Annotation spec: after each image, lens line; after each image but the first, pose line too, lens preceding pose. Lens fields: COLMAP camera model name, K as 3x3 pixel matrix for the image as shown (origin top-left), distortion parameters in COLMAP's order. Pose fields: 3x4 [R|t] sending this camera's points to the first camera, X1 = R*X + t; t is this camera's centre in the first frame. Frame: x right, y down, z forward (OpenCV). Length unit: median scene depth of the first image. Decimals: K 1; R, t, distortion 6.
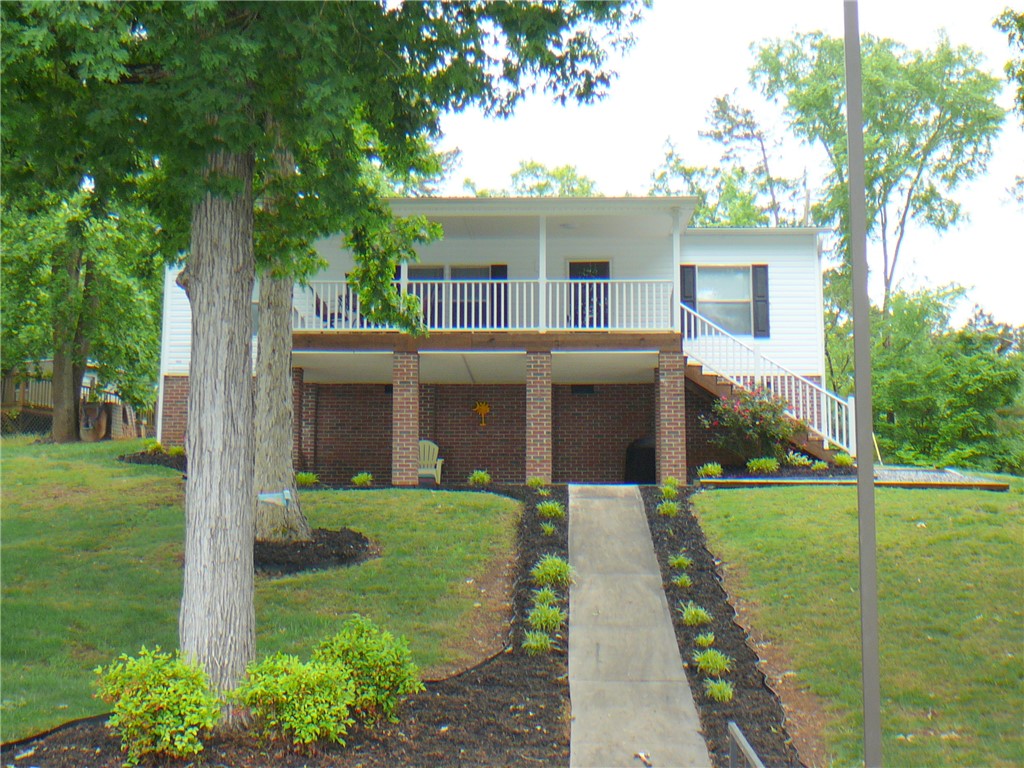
lens RADIAL K [[1751.0, 0, 504.9], [0, 1751.0, 382.0], [0, 0, 1]] dist [-0.042165, 0.000000]
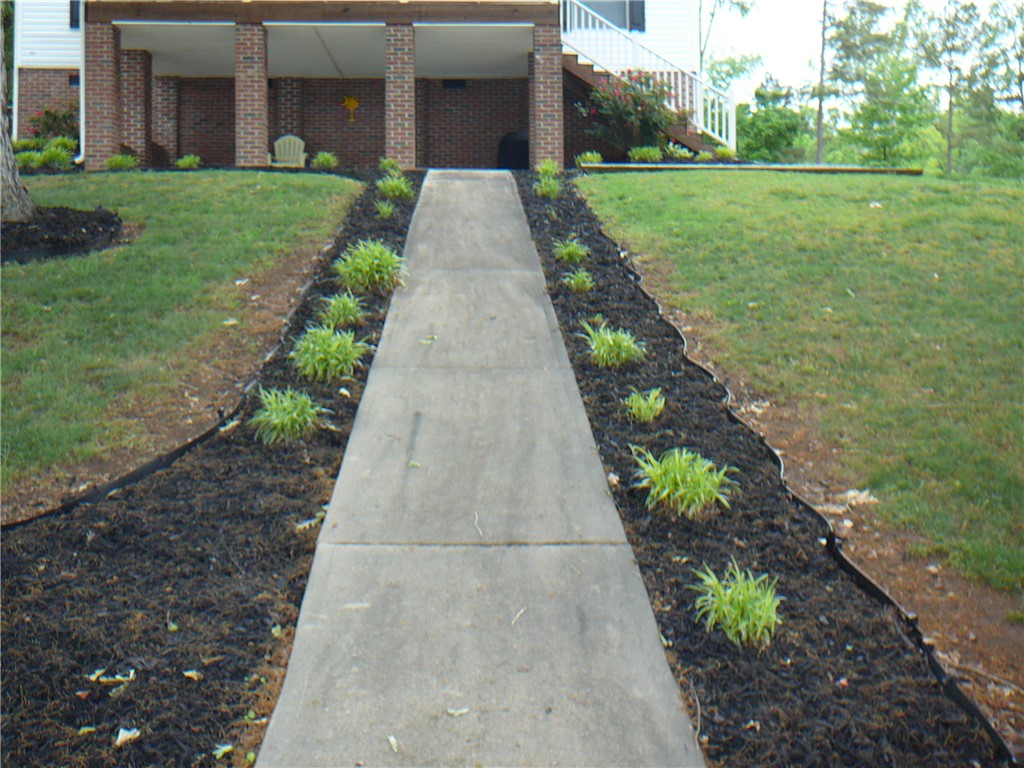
lens RADIAL K [[1085.1, 0, 497.5], [0, 1085.1, 349.5], [0, 0, 1]] dist [-0.042133, 0.000000]
pose [[0.998088, -0.008447, 0.061235, 0.044280], [-0.002523, 0.984227, 0.176893, 0.062919], [-0.061763, -0.176709, 0.982323, 0.557144]]
